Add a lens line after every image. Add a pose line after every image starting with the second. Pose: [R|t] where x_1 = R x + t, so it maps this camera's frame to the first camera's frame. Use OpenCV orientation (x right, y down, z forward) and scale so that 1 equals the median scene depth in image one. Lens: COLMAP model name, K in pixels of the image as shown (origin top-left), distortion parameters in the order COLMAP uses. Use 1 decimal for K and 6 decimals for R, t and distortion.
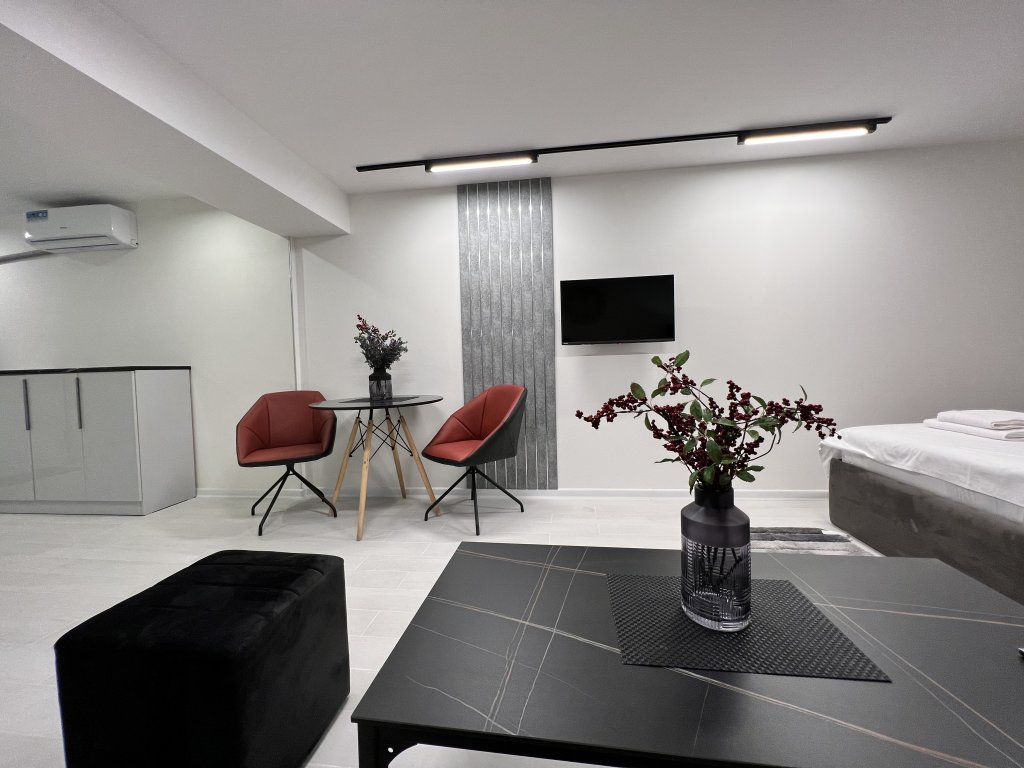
lens RADIAL K [[408.6, 0, 509.6], [0, 408.6, 381.4], [0, 0, 1]] dist [-0.001362, -0.000072]
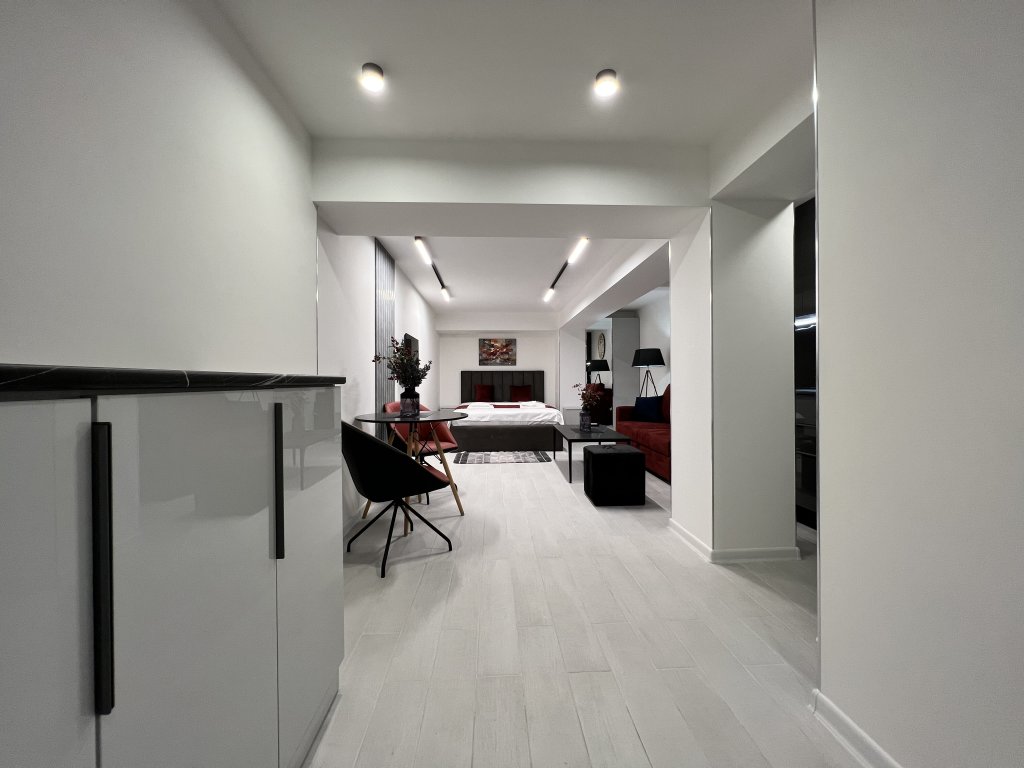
lens RADIAL K [[408.6, 0, 509.6], [0, 408.6, 381.4], [0, 0, 1]] dist [-0.001362, -0.000072]
pose [[-0.172816, 0.030062, 0.984495, -1.456410], [0.054180, 0.998311, -0.020974, -0.010313], [-0.983463, 0.049716, -0.174152, 0.895144]]
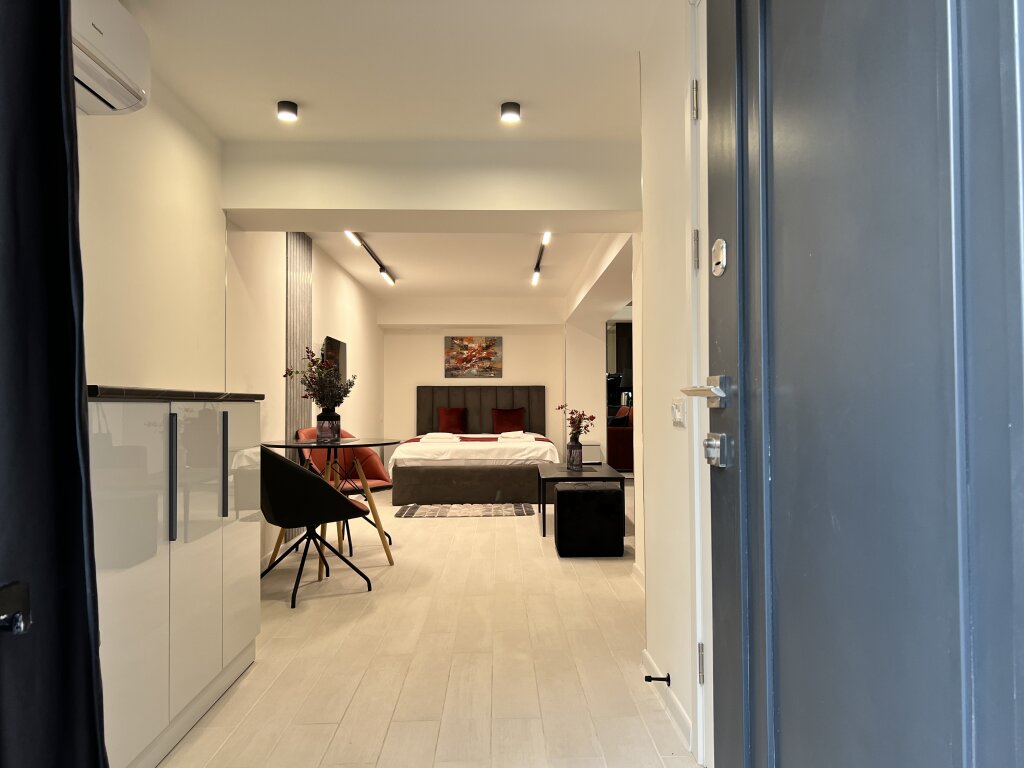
lens RADIAL K [[760.5, 0, 532.4], [0, 760.5, 385.4], [0, 0, 1]] dist [0.047938, -0.001596]
pose [[-0.173035, 0.053804, 0.983445, -2.076438], [0.051708, 0.997626, -0.045482, 0.020044], [-0.983557, 0.042982, -0.175407, 0.817882]]
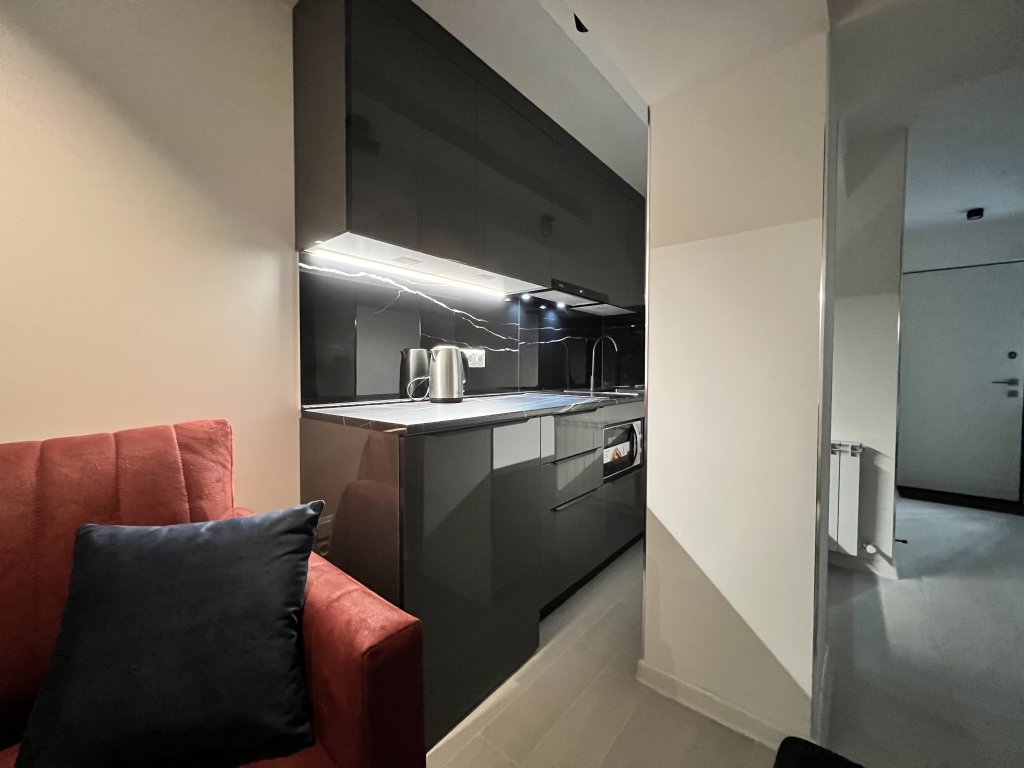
lens RADIAL K [[408.6, 0, 509.6], [0, 408.6, 381.4], [0, 0, 1]] dist [-0.001362, -0.000072]
pose [[-0.546161, 0.050126, -0.836179, -0.029133], [-0.025508, 0.996750, 0.076412, -0.050784], [0.837292, 0.063062, -0.543107, 0.286919]]
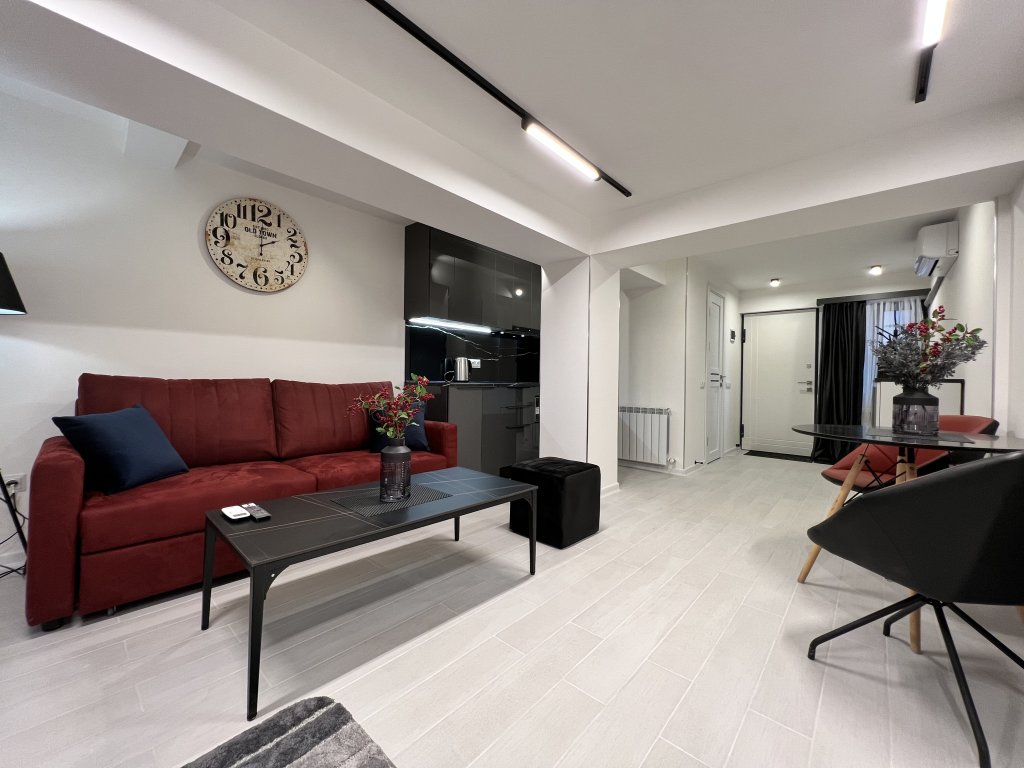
lens RADIAL K [[408.6, 0, 509.6], [0, 408.6, 381.4], [0, 0, 1]] dist [-0.001362, -0.000072]
pose [[-0.564423, 0.022364, -0.825182, 0.581026], [-0.035573, 0.998045, 0.051380, -0.050331], [0.824719, 0.058354, -0.562525, 0.804983]]
